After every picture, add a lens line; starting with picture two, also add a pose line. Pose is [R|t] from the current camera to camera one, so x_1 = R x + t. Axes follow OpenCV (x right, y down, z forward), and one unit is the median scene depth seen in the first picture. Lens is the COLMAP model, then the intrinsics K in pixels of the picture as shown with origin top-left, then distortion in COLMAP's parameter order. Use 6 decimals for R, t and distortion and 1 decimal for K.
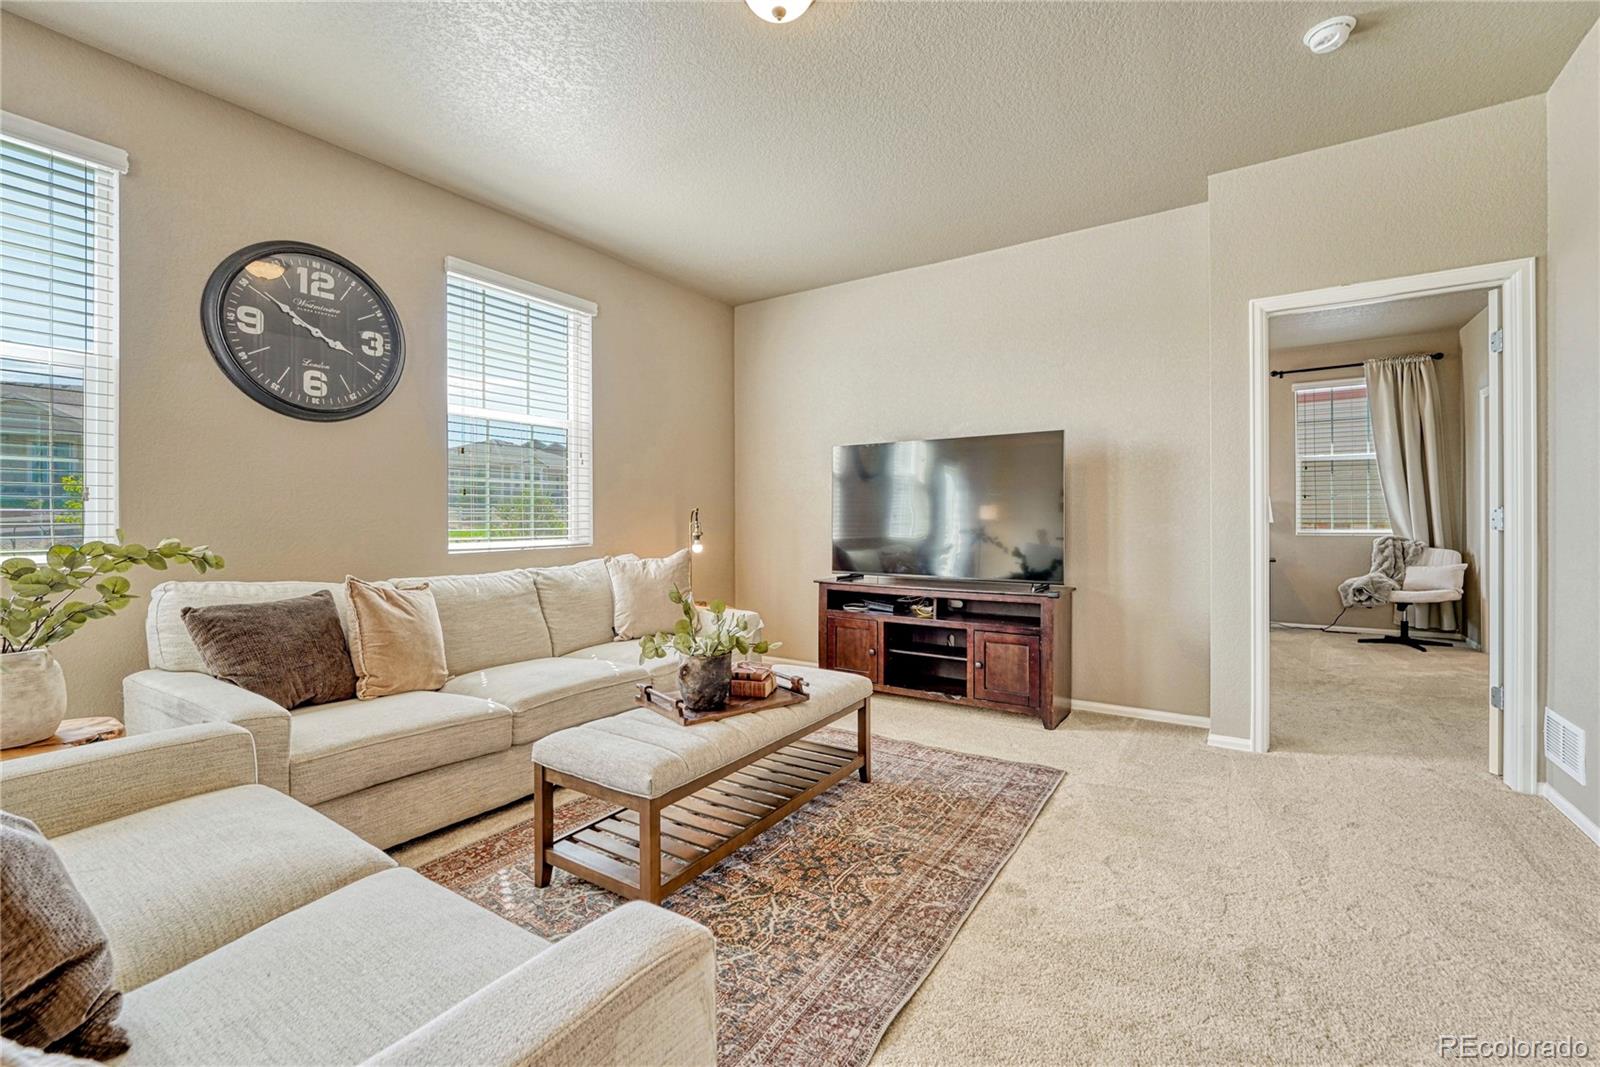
lens RADIAL K [[680.6, 0, 799.4], [0, 680.6, 514.4], [0, 0, 1]] dist [-0.009972, -0.000162]
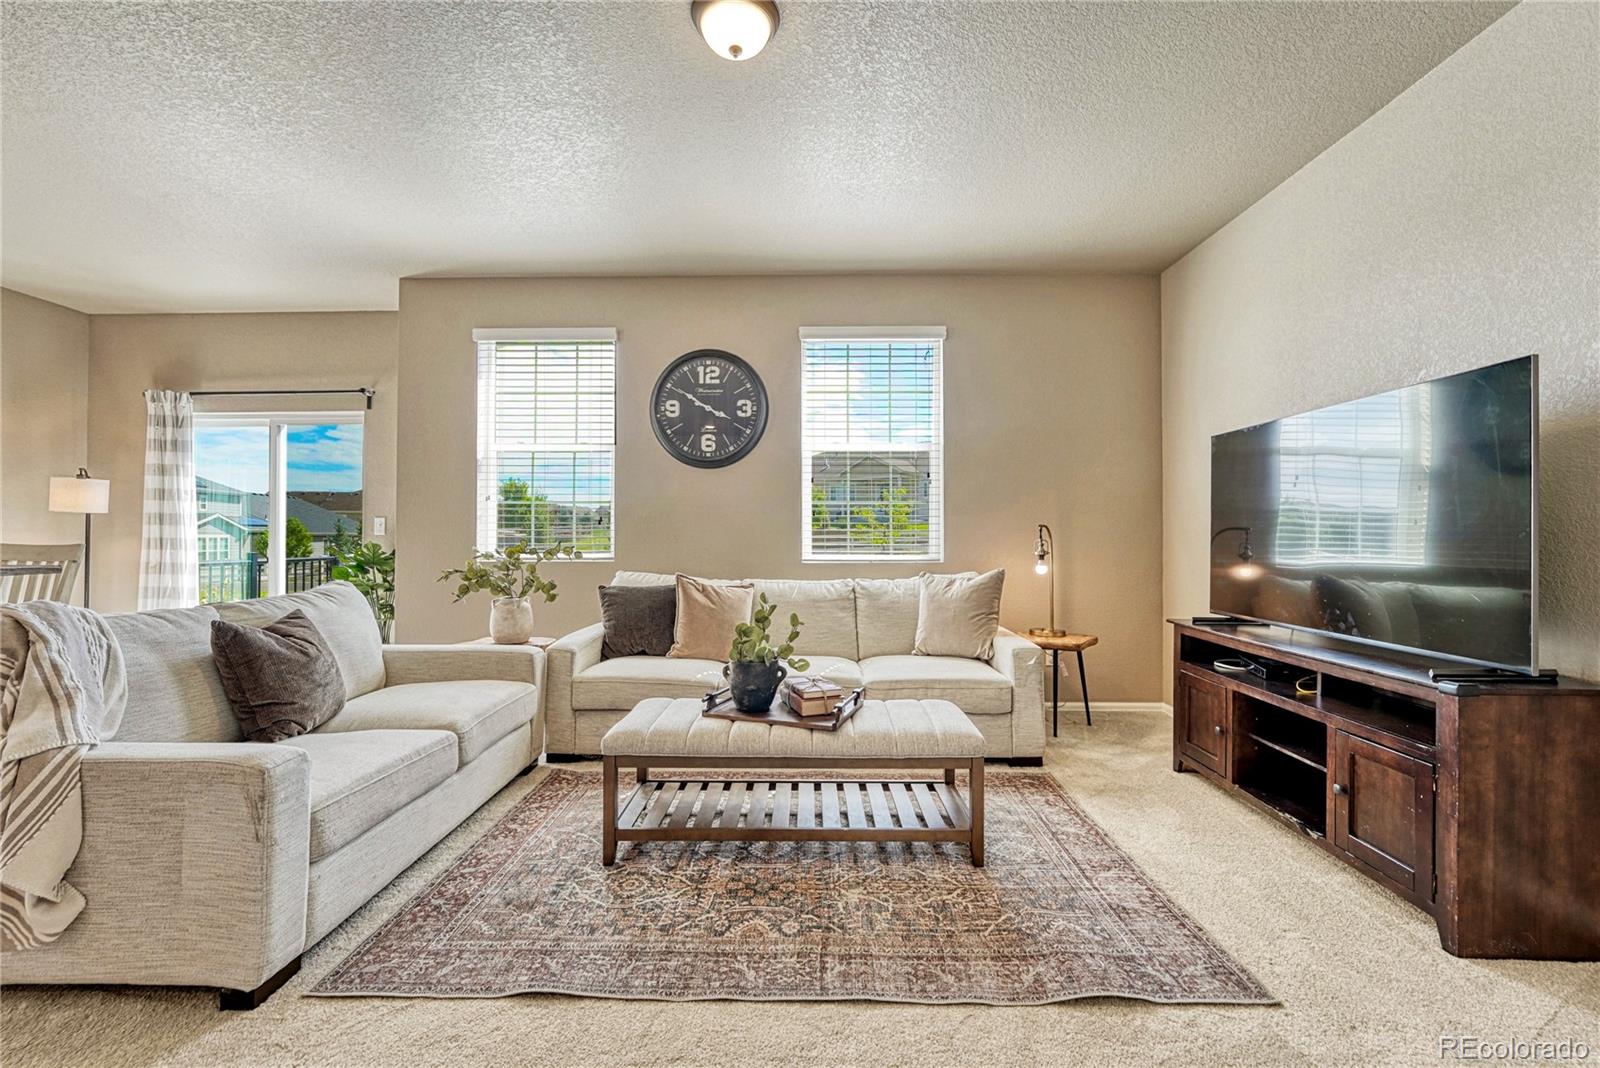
lens RADIAL K [[680.6, 0, 807.7], [0, 680.6, 529.7], [0, 0, 1]] dist [-0.009972, -0.000162]
pose [[0.536959, -0.004754, -0.843595, 0.645219], [-0.000363, 0.999983, -0.005866, 0.003675], [0.843608, 0.003456, 0.536948, 0.388658]]
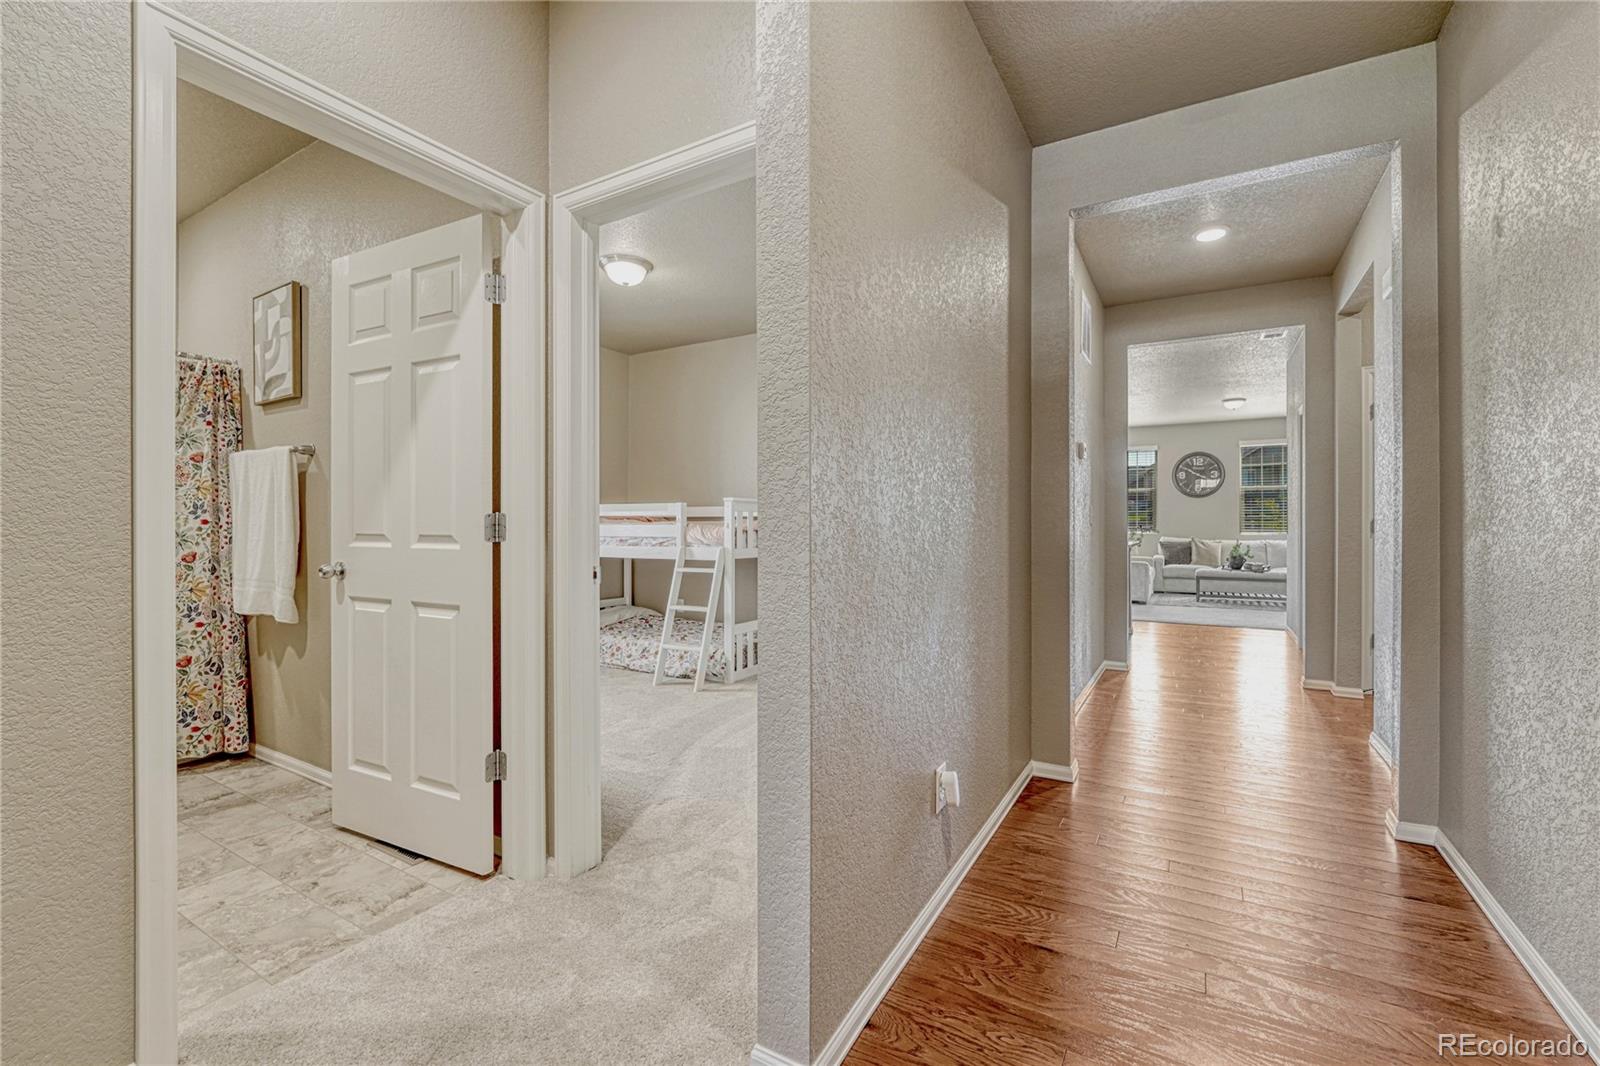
lens RADIAL K [[680.6, 0, 796.1], [0, 680.6, 528.3], [0, 0, 1]] dist [-0.009972, -0.000162]
pose [[0.038279, 0.001308, -0.999266, 3.005193], [0.007234, 0.999973, 0.001586, 0.011921], [0.999241, -0.007290, 0.038269, -1.406231]]
